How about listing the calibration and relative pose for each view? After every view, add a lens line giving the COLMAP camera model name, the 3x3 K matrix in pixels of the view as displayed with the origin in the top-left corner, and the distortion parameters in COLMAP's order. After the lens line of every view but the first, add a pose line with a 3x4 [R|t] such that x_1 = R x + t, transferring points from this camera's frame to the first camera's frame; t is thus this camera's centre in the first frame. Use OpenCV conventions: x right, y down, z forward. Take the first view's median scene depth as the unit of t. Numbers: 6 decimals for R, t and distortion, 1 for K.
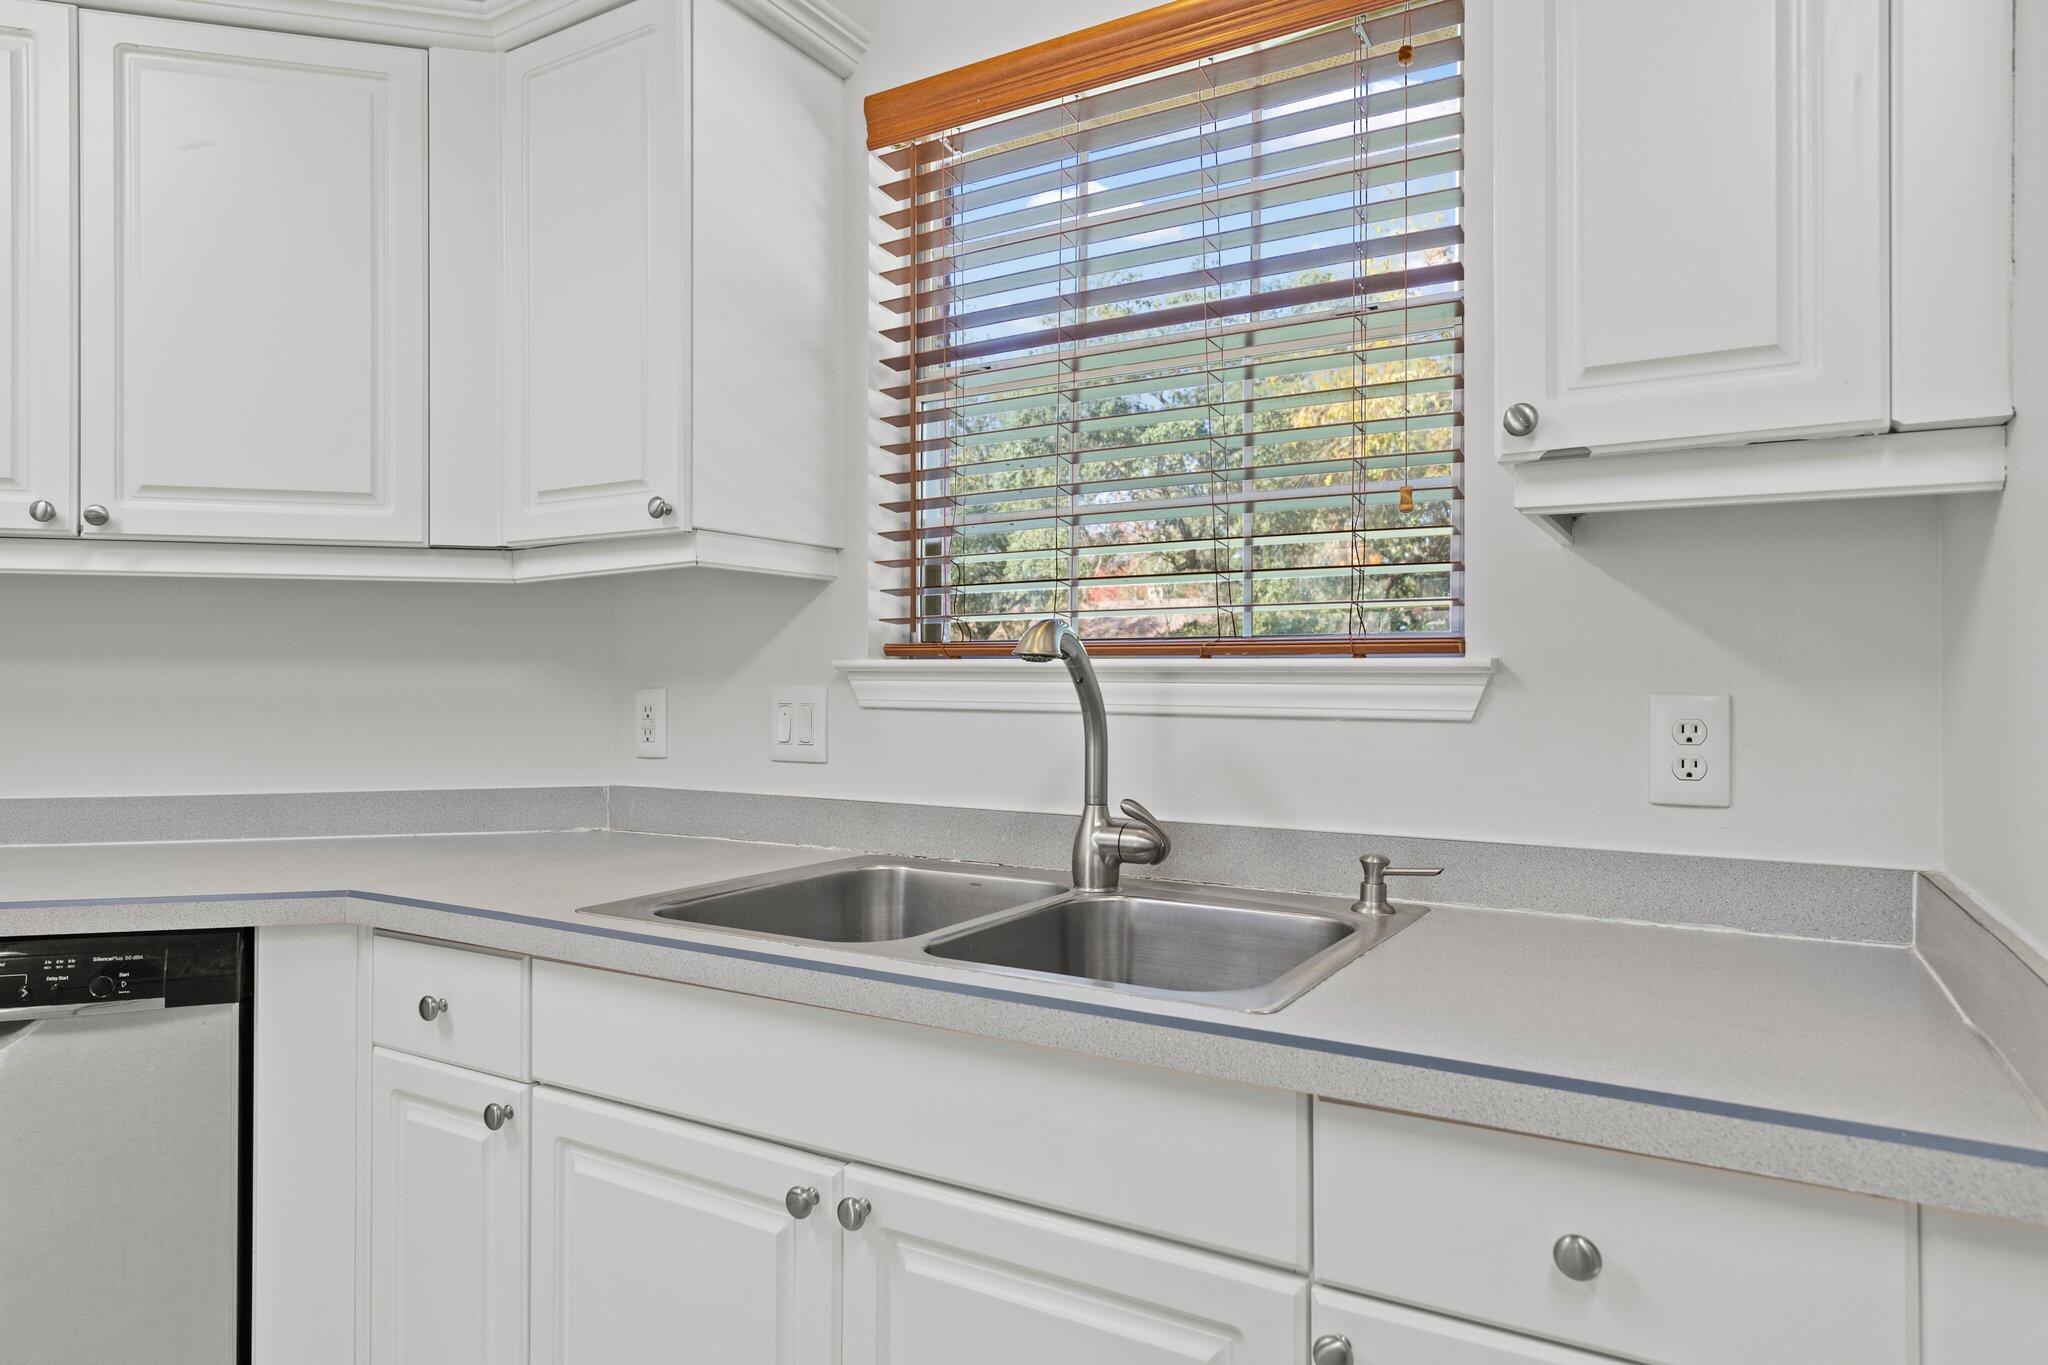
lens RADIAL K [[1220.6, 0, 1024.6], [0, 1220.6, 677.0], [0, 0, 1]] dist [-0.009187, -0.001399]
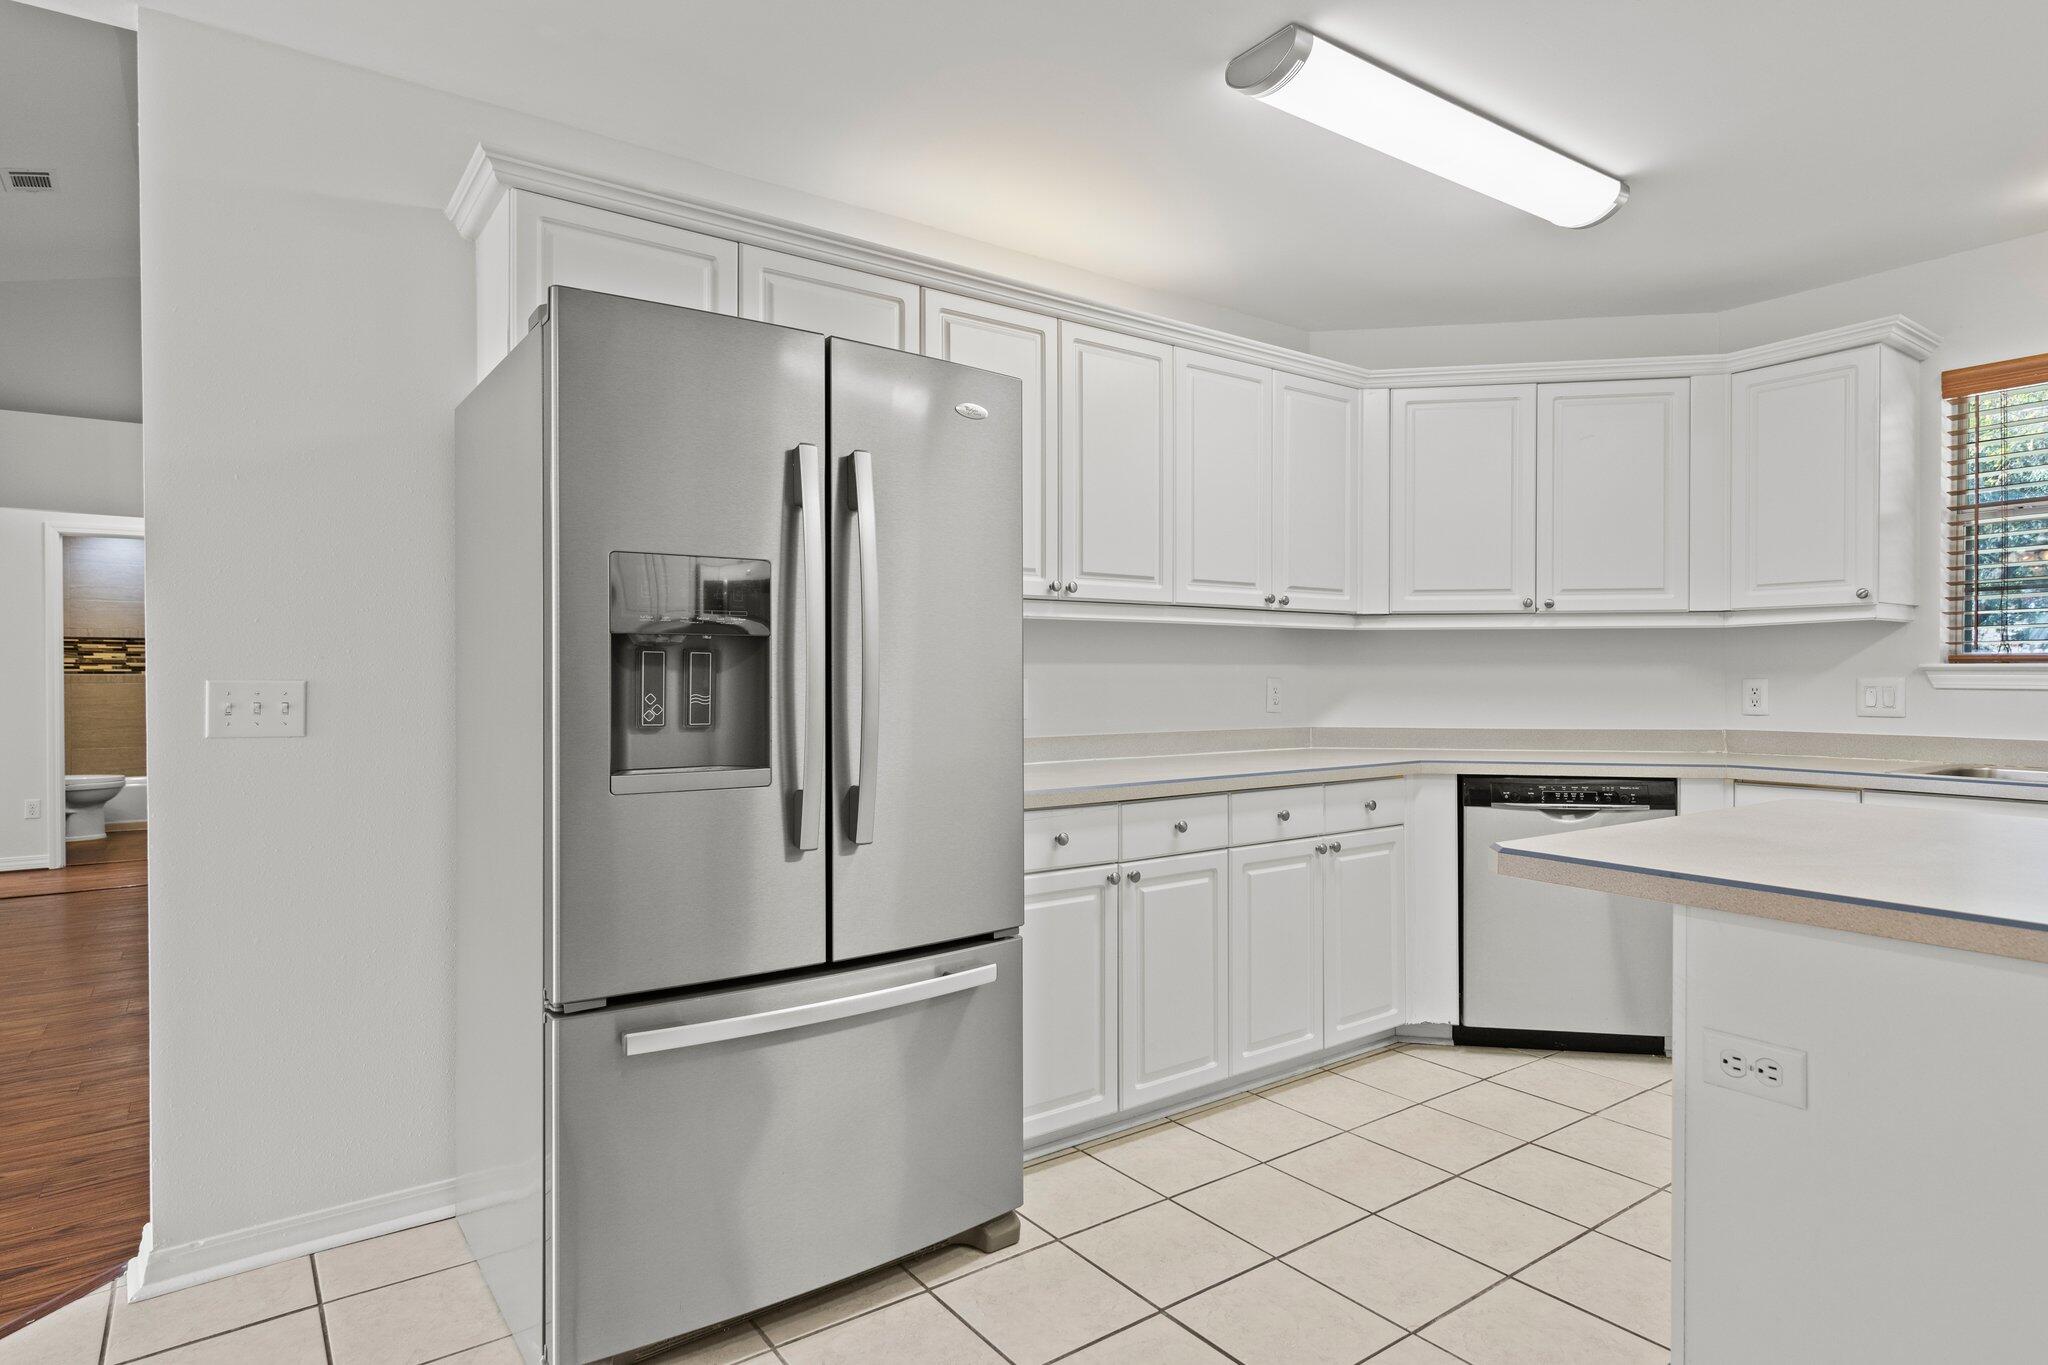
lens RADIAL K [[1098.1, 0, 1020.3], [0, 1098.1, 685.4], [0, 0, 1]] dist [0.006912, 0.001951]
pose [[0.915291, 0.002158, -0.402788, -0.770088], [0.002537, 0.999935, 0.011122, -0.002939], [0.402786, -0.011201, 0.915226, -1.210415]]
